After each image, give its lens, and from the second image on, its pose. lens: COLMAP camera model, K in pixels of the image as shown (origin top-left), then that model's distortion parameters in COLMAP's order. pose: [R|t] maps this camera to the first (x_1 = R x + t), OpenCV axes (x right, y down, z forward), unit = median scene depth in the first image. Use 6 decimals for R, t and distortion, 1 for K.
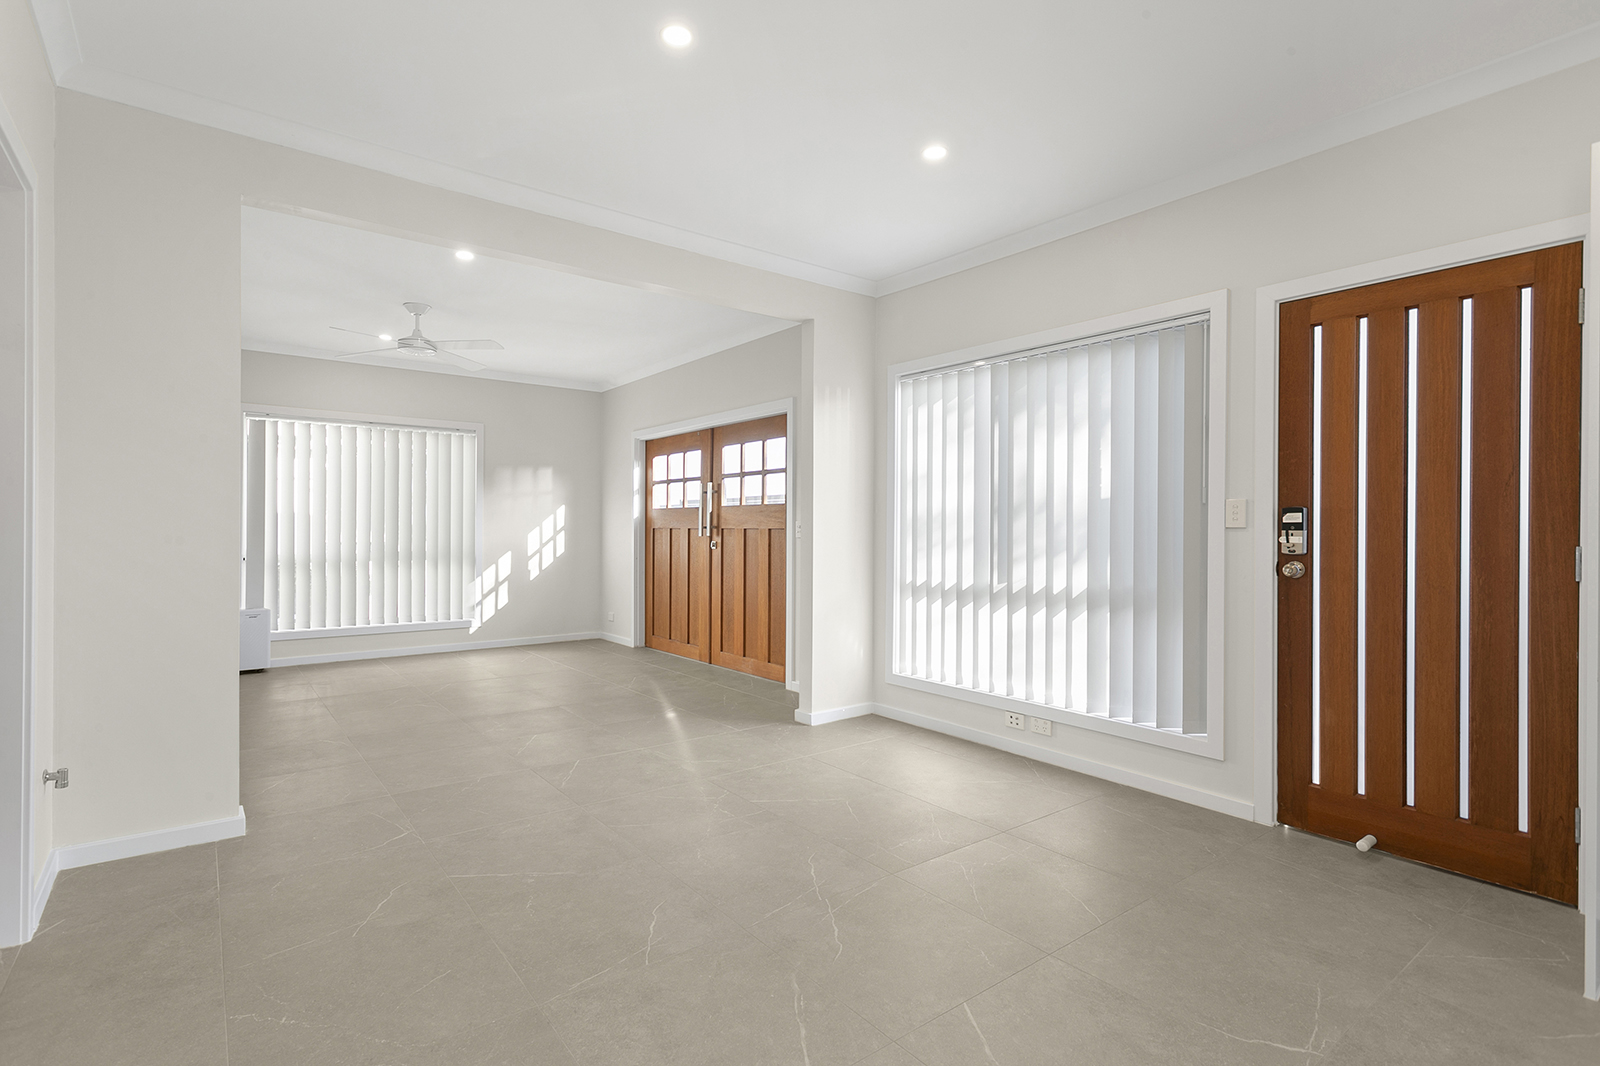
lens RADIAL K [[797.5, 0, 800.2], [0, 797.5, 562.0], [0, 0, 1]] dist [0.005190, 0.003675]
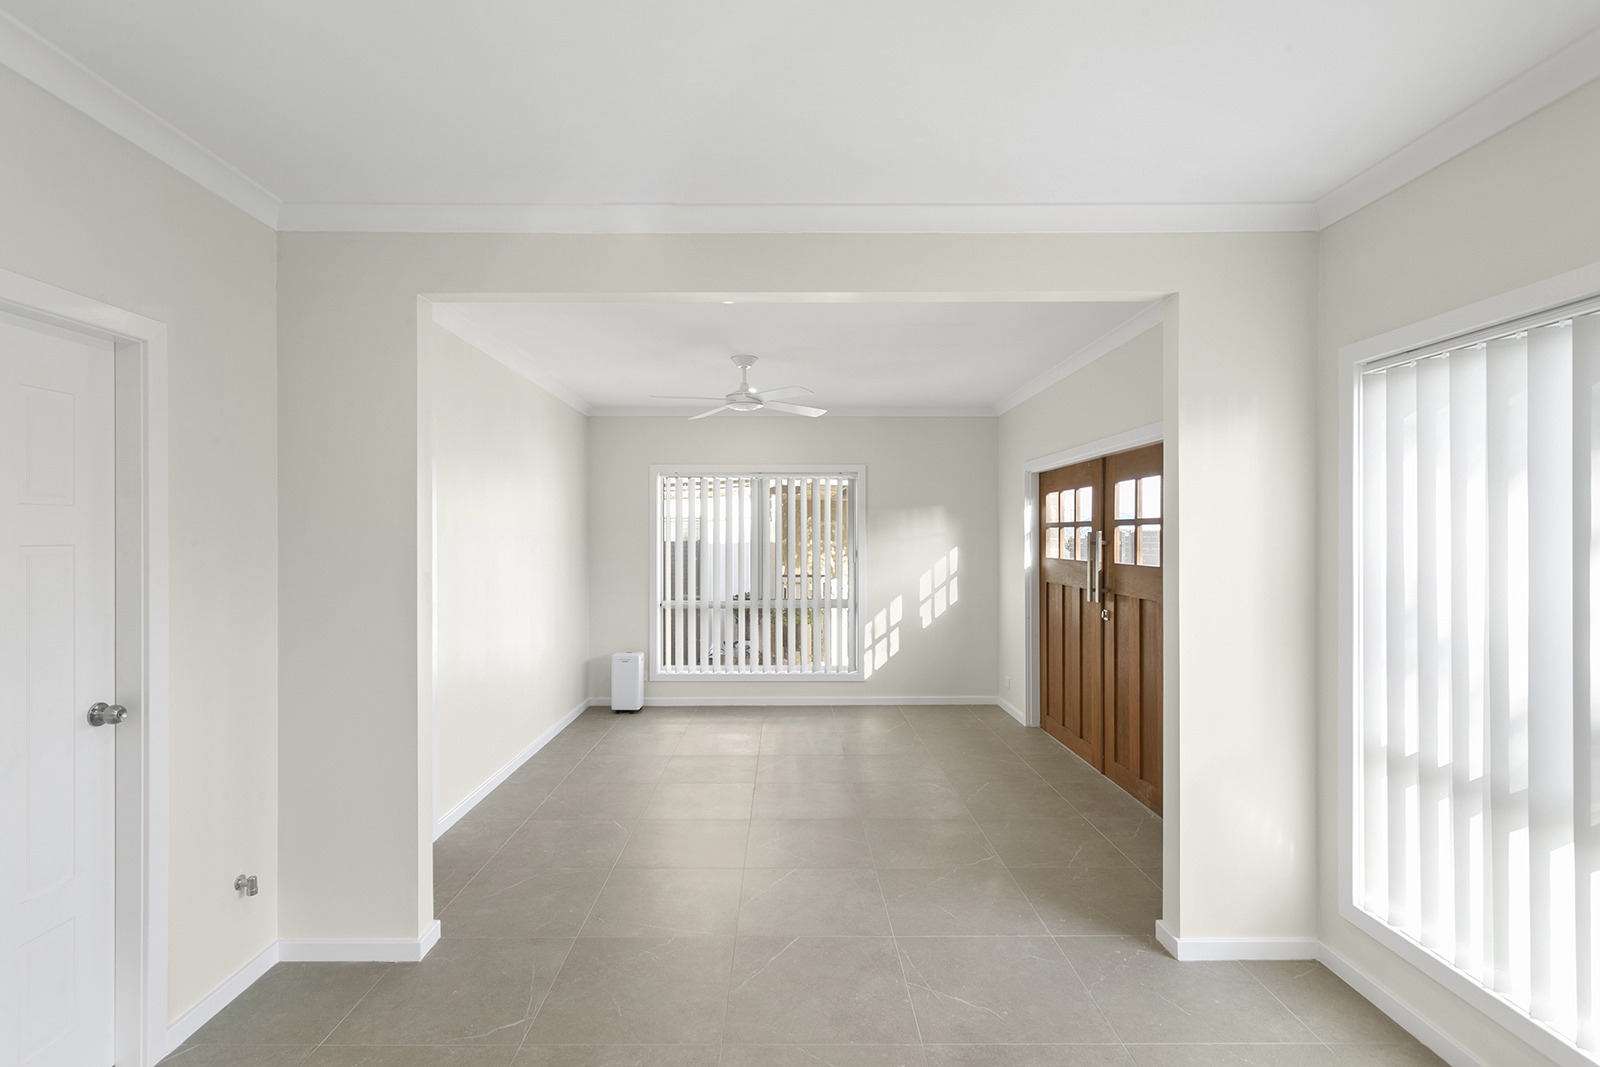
lens RADIAL K [[797.5, 0, 790.4], [0, 797.5, 543.7], [0, 0, 1]] dist [0.005190, 0.003675]
pose [[0.796816, 0.003817, -0.604209, 0.101730], [-0.020400, 0.999580, -0.020588, -0.064475], [0.603877, 0.028730, 0.796560, 0.231827]]
